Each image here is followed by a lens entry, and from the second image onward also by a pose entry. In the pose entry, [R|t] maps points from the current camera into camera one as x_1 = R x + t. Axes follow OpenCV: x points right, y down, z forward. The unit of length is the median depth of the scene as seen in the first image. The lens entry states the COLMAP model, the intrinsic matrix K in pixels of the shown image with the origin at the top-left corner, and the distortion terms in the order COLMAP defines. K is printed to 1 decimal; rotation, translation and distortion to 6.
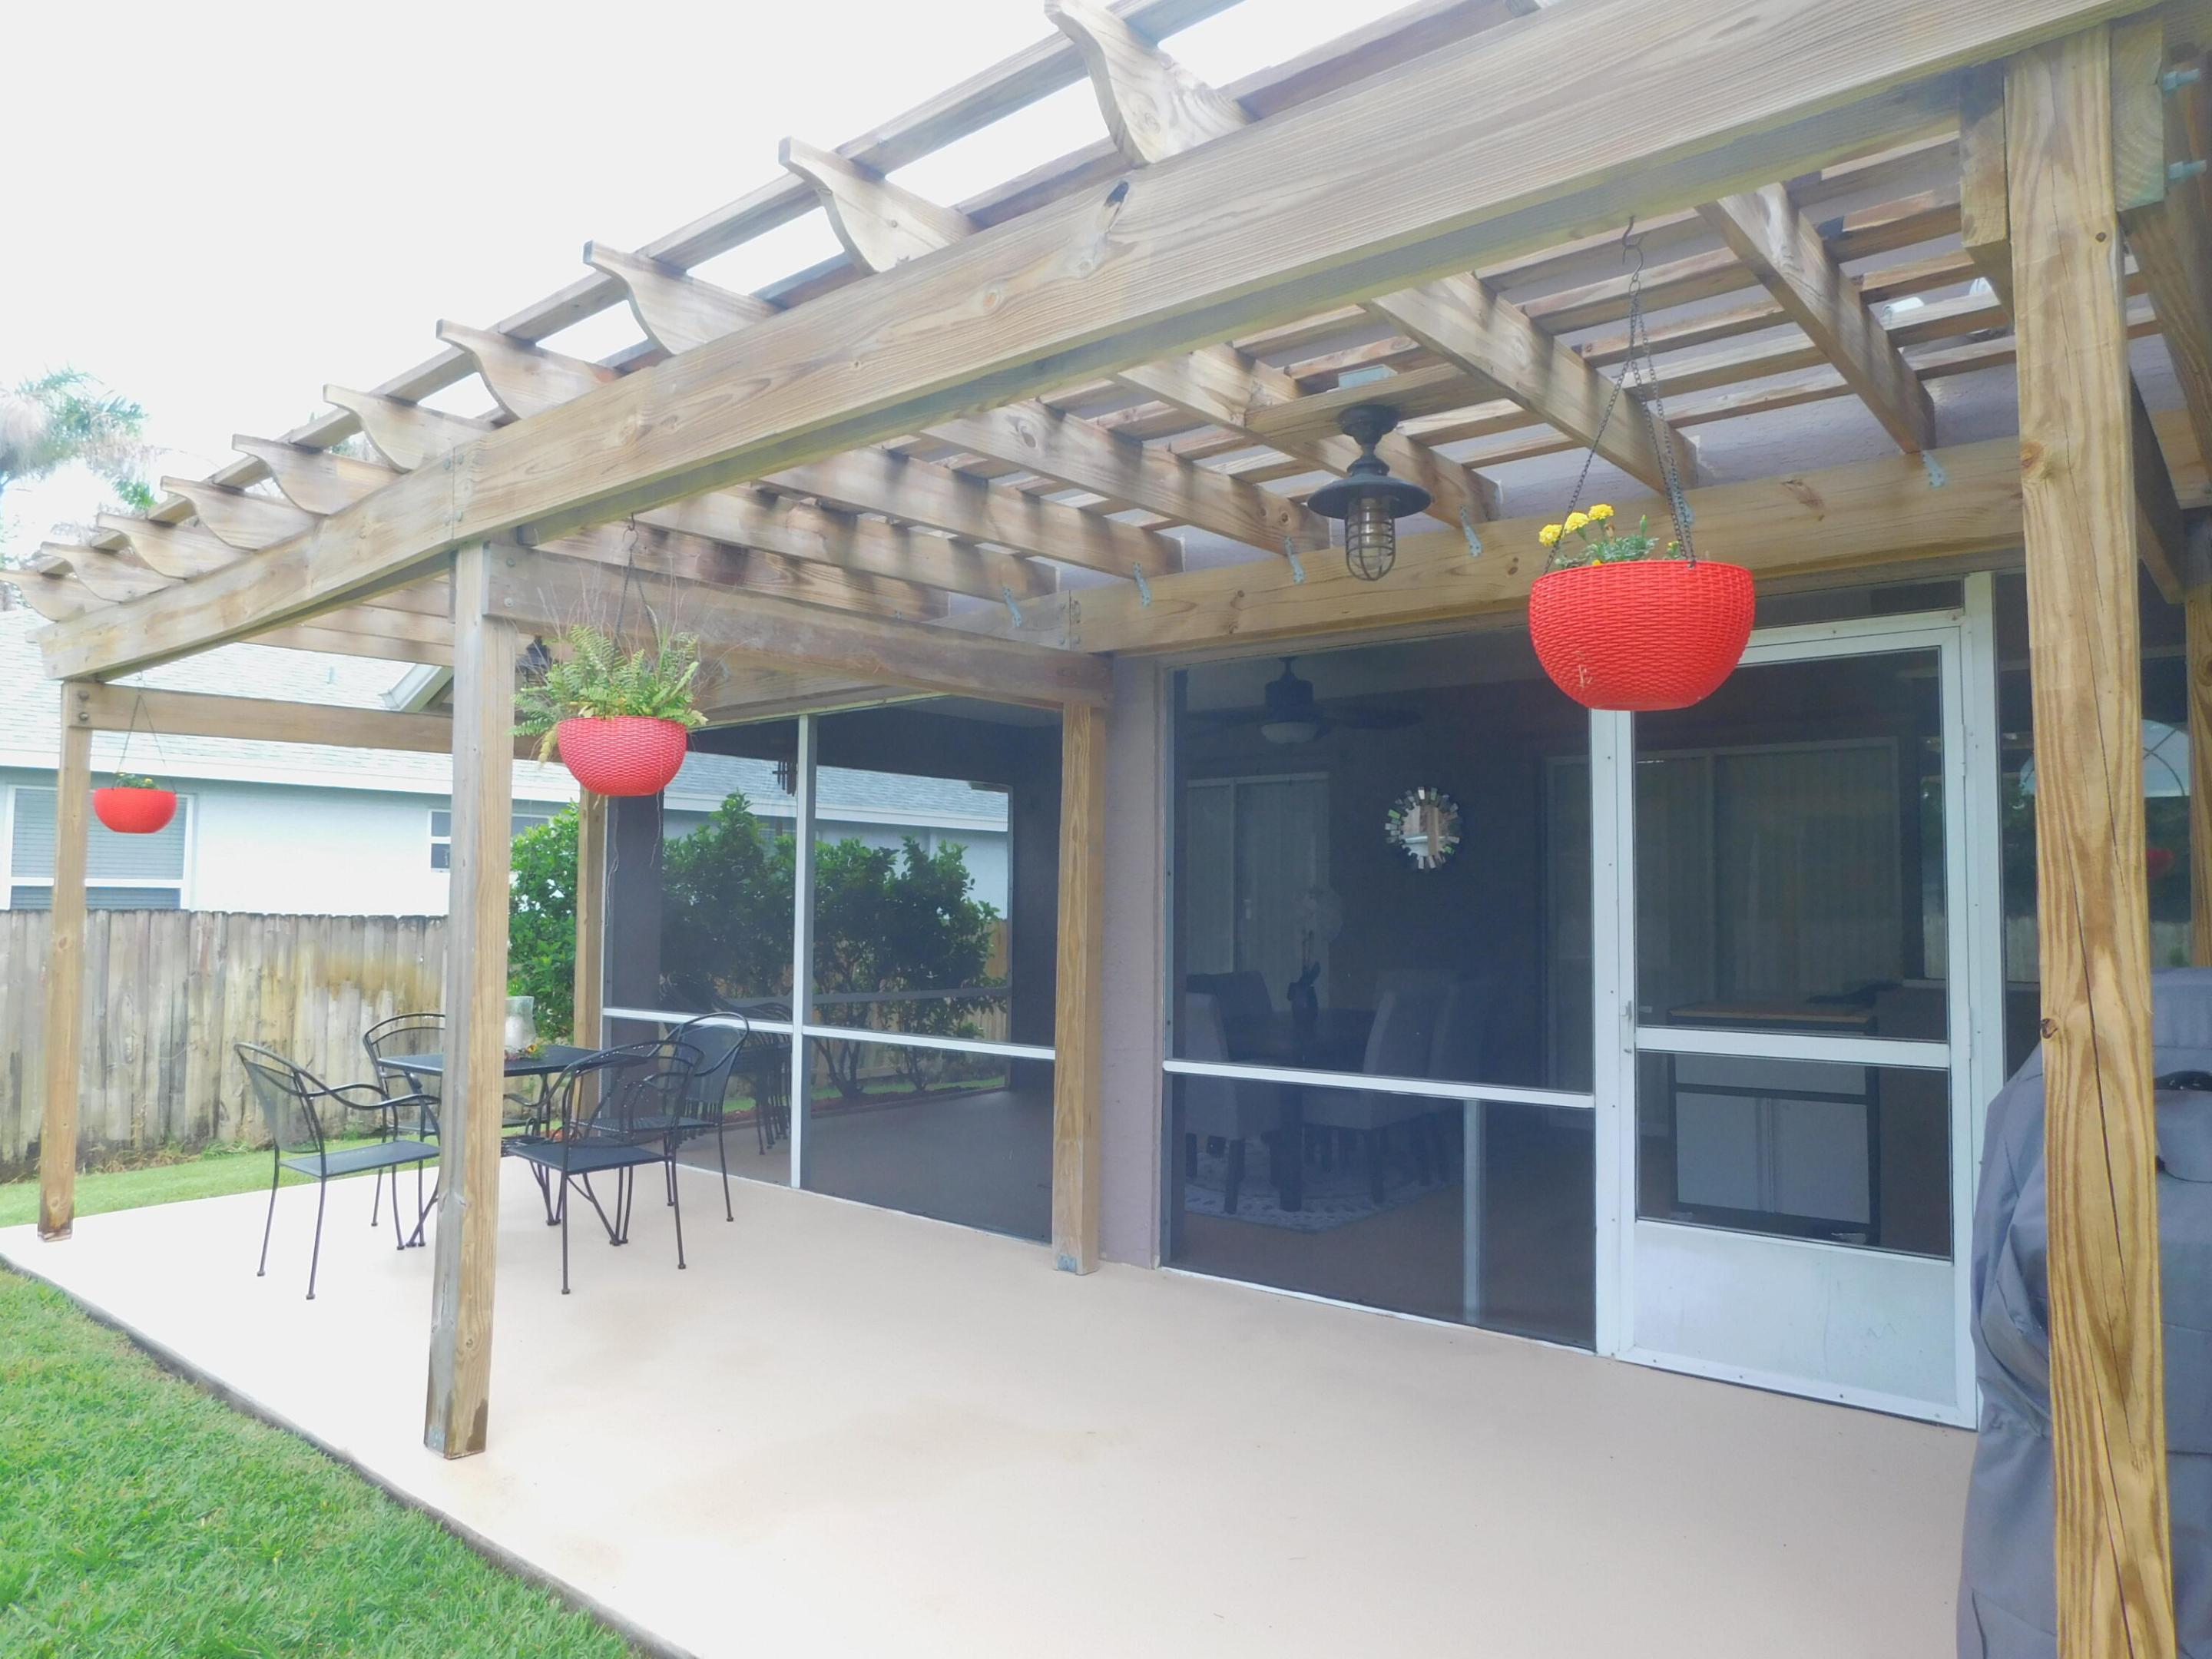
lens RADIAL K [[1439.6, 0, 1106.0], [0, 1439.6, 829.5], [0, 0, 1]] dist [-0.093601, 0.043786]
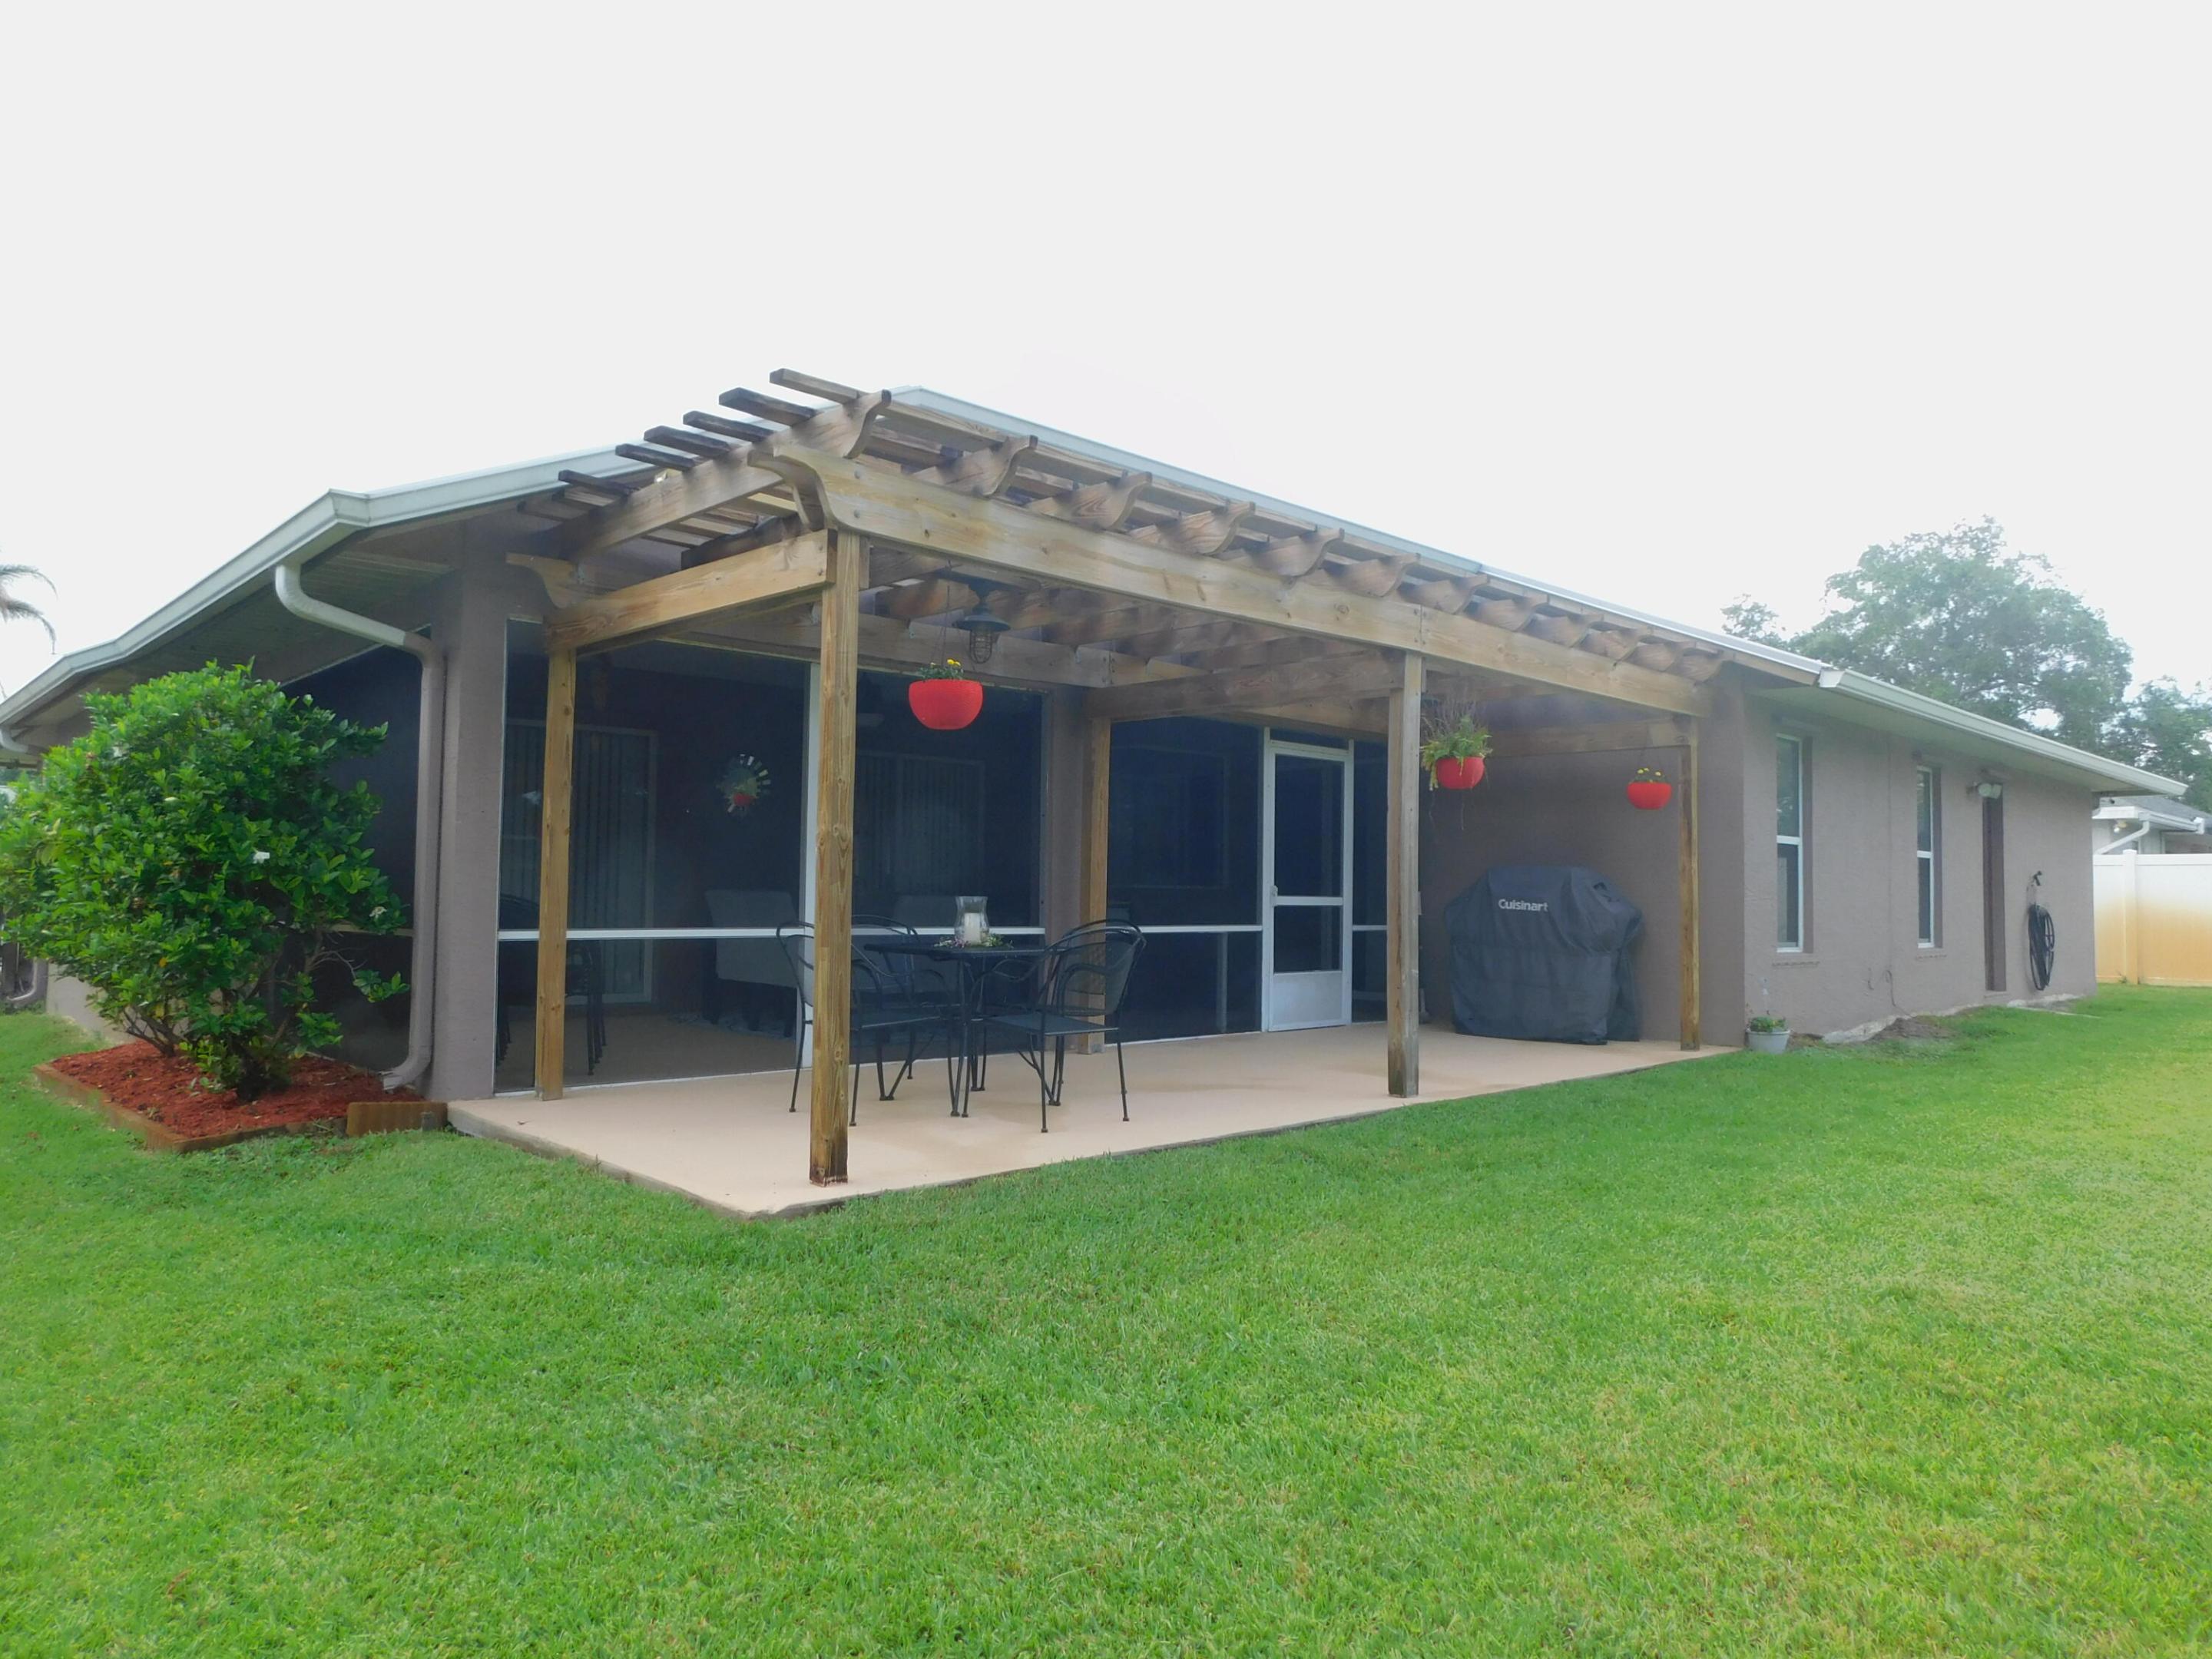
lens RADIAL K [[1455.5, 0, 1112.8], [0, 1455.5, 824.8], [0, 0, 1]] dist [-0.075274, 0.058754]
pose [[0.090650, 0.044410, 0.994892, -1.403984], [-0.066783, 0.997028, -0.038420, 0.084842], [-0.993641, -0.062959, 0.093346, 0.677869]]
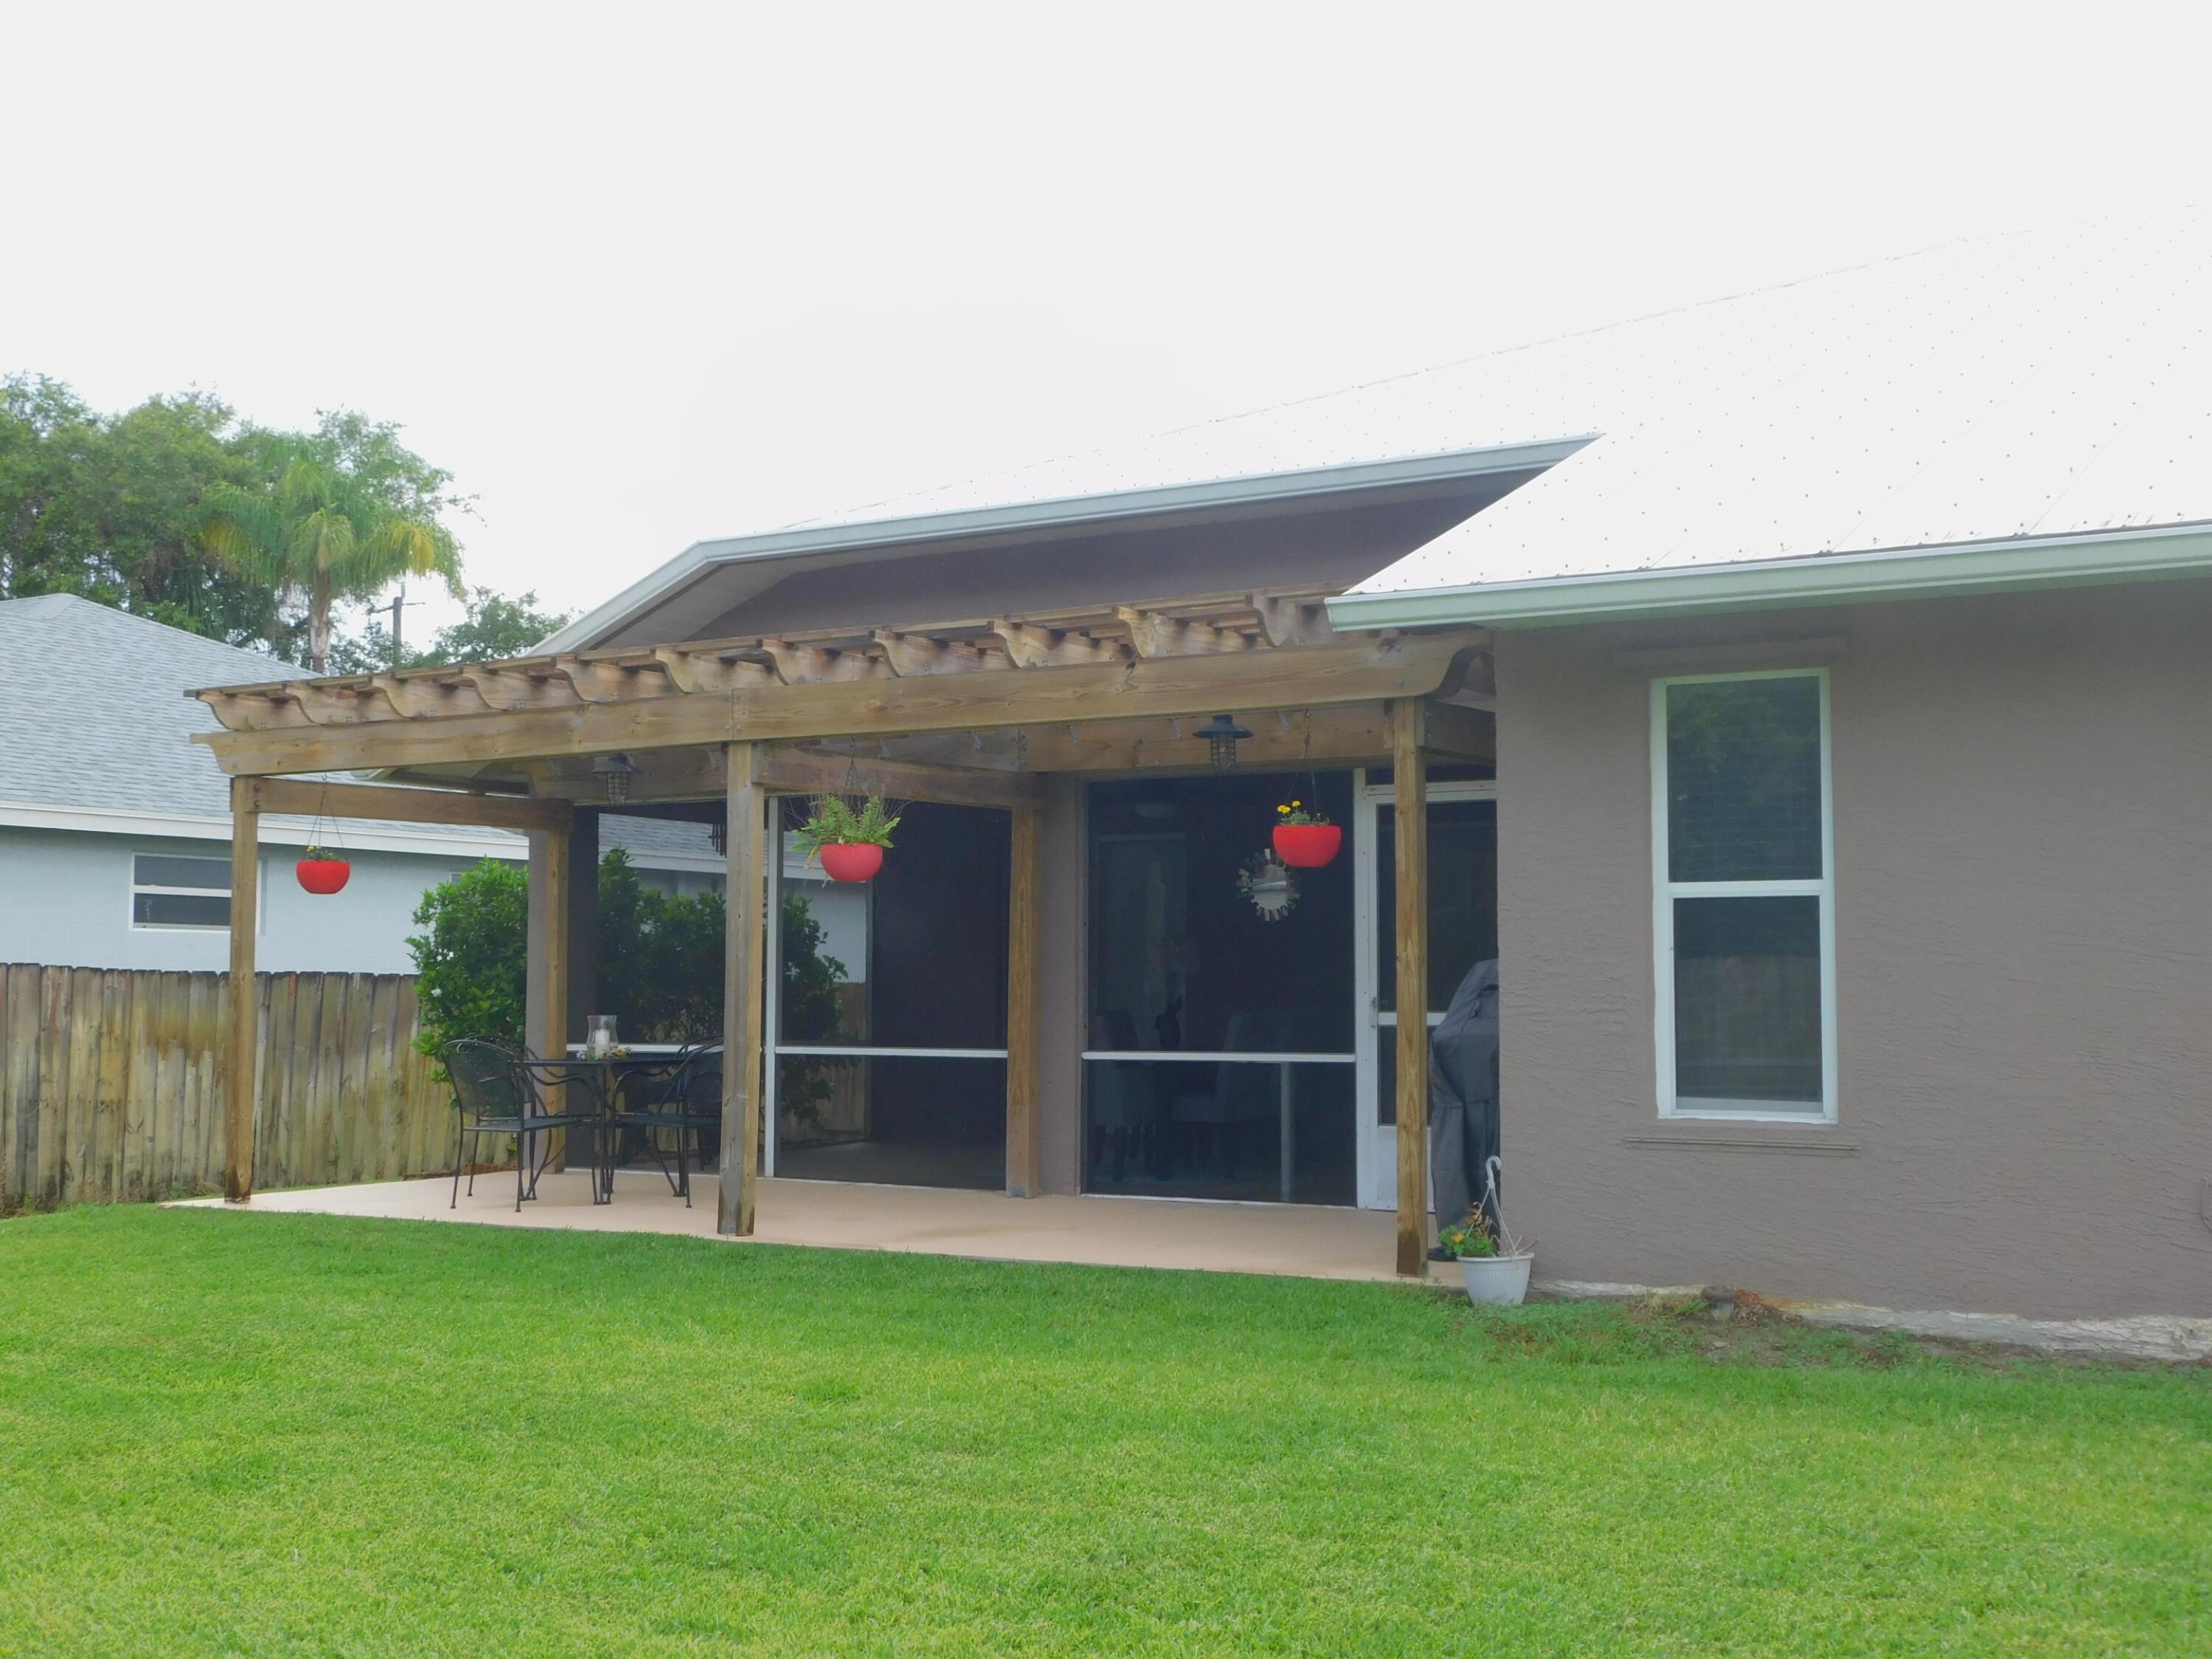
lens RADIAL K [[2599.0, 0, 1106.0], [0, 2599.0, 829.5], [0, 0, 1]] dist [-0.086691, 0.007164]
pose [[0.990768, 0.003959, 0.135511, -0.239216], [-0.002602, 0.999945, -0.010188, -0.030536], [-0.135544, 0.009741, 0.990723, -1.312561]]
